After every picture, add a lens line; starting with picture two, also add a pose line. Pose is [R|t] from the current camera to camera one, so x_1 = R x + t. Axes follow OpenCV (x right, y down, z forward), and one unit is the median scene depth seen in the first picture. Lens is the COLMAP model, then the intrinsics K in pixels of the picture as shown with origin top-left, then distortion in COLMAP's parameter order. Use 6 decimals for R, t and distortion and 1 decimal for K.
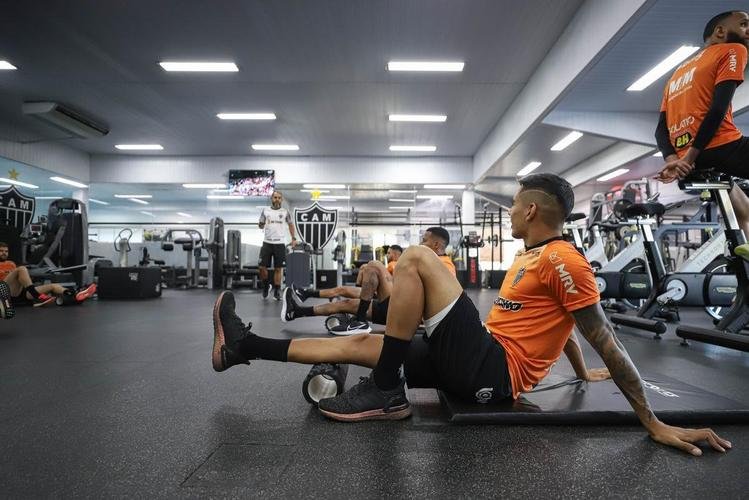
lens RADIAL K [[428.9, 0, 374.5], [0, 428.9, 250.0], [0, 0, 1]] dist [0.000415, -0.000012]
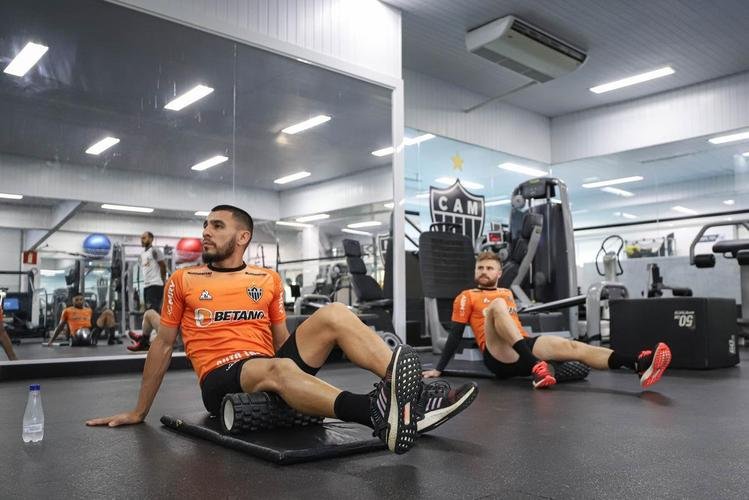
lens RADIAL K [[661.0, 0, 372.7], [0, 661.0, 209.6], [0, 0, 1]] dist [0.003760, 0.005324]
pose [[0.684230, -0.119100, -0.719475, -0.201711], [0.043277, 0.991467, -0.122968, 0.014248], [0.727981, 0.053001, 0.683546, 0.208188]]
